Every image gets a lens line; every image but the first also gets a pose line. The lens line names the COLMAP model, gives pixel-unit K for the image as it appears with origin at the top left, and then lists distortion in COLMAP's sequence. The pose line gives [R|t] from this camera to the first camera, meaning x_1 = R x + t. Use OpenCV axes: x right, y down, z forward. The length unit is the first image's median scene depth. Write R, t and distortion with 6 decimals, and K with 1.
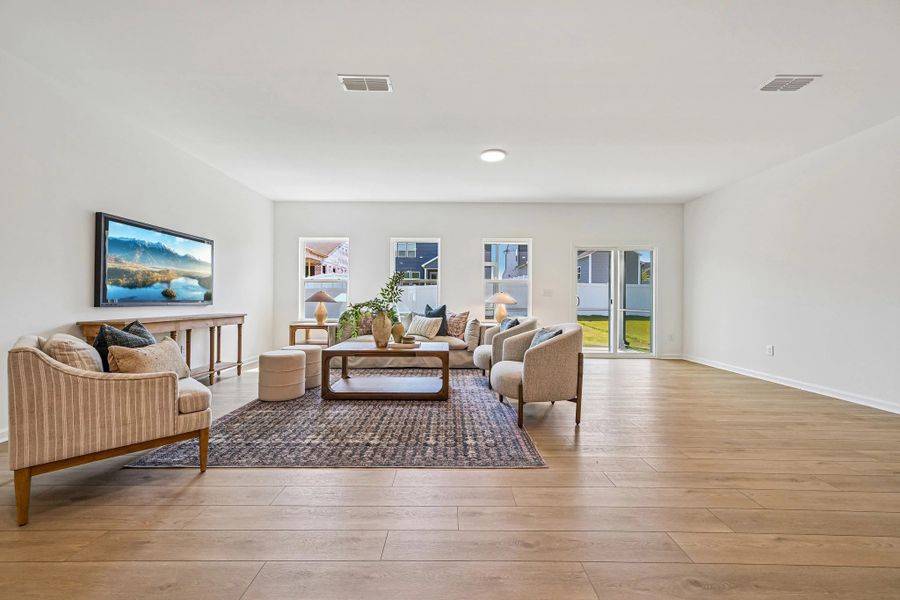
lens RADIAL K [[360.5, 0, 445.5], [0, 360.5, 297.7], [0, 0, 1]] dist [0.003673, 0.000239]
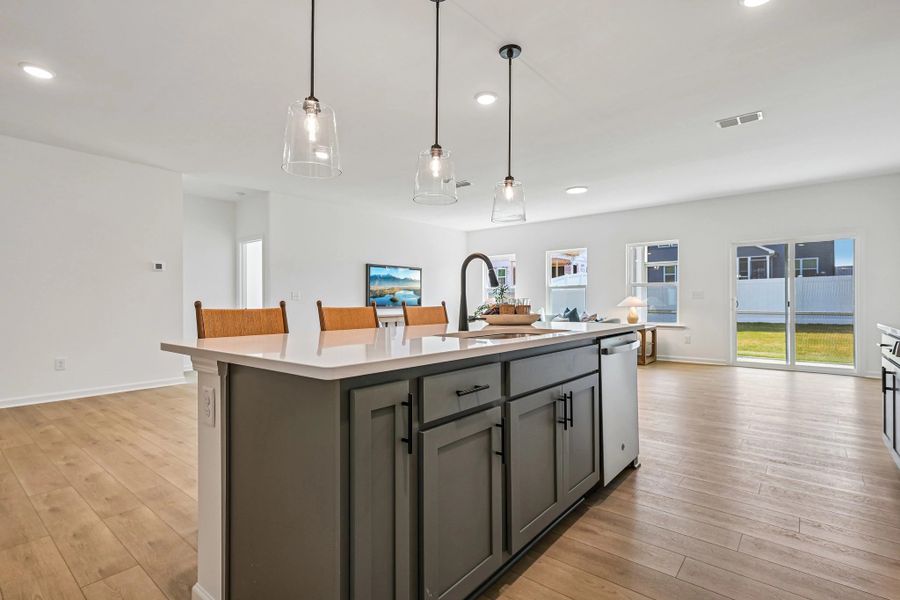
lens RADIAL K [[444.6, 0, 455.2], [0, 444.6, 298.5], [0, 0, 1]] dist [-0.003936, 0.000321]
pose [[0.771364, -0.005973, -0.636366, 1.014725], [0.008097, 0.999967, 0.000430, -0.023115], [0.636343, -0.005484, 0.771387, -0.606553]]
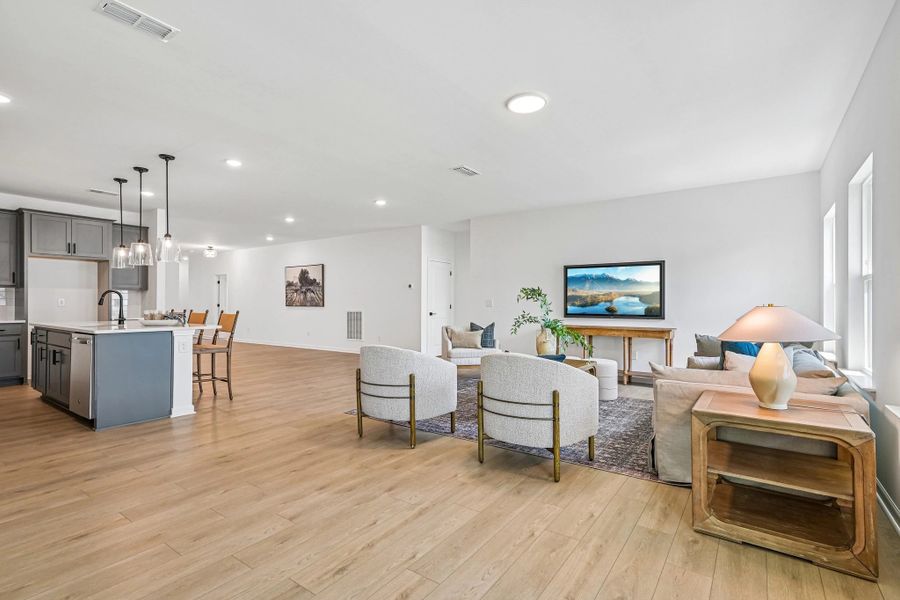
lens RADIAL K [[444.6, 0, 449.6], [0, 444.6, 304.3], [0, 0, 1]] dist [-0.003936, 0.000321]
pose [[-0.577346, -0.020254, -0.816248, 1.081126], [-0.006351, 0.999773, -0.020315, 0.007470], [0.816475, -0.006545, -0.577344, 1.653257]]
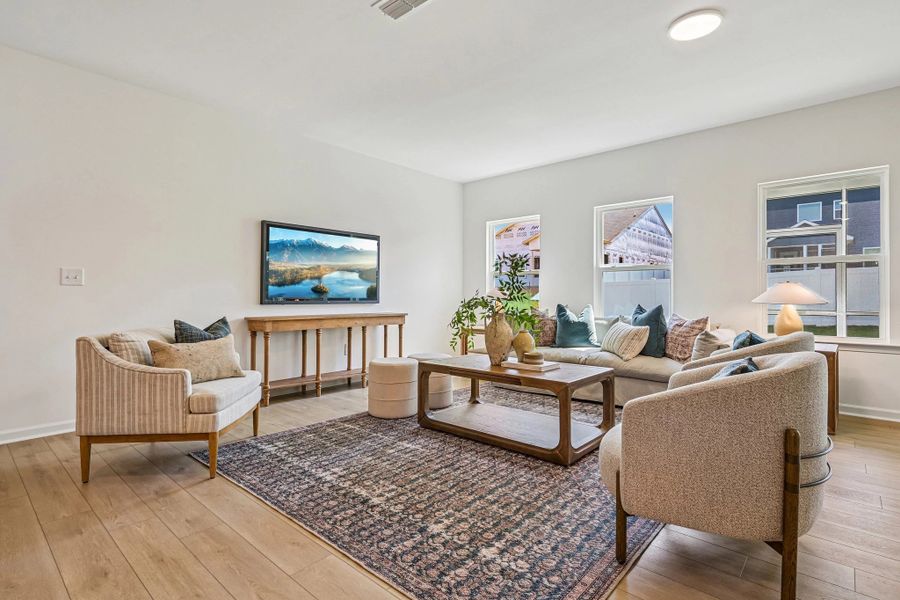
lens RADIAL K [[444.6, 0, 458.4], [0, 444.6, 294.3], [0, 0, 1]] dist [-0.003936, 0.000321]
pose [[0.752443, -0.004698, -0.658641, 0.381828], [0.003524, 0.999989, -0.003107, 0.003184], [0.658648, 0.000017, 0.752451, 0.357263]]
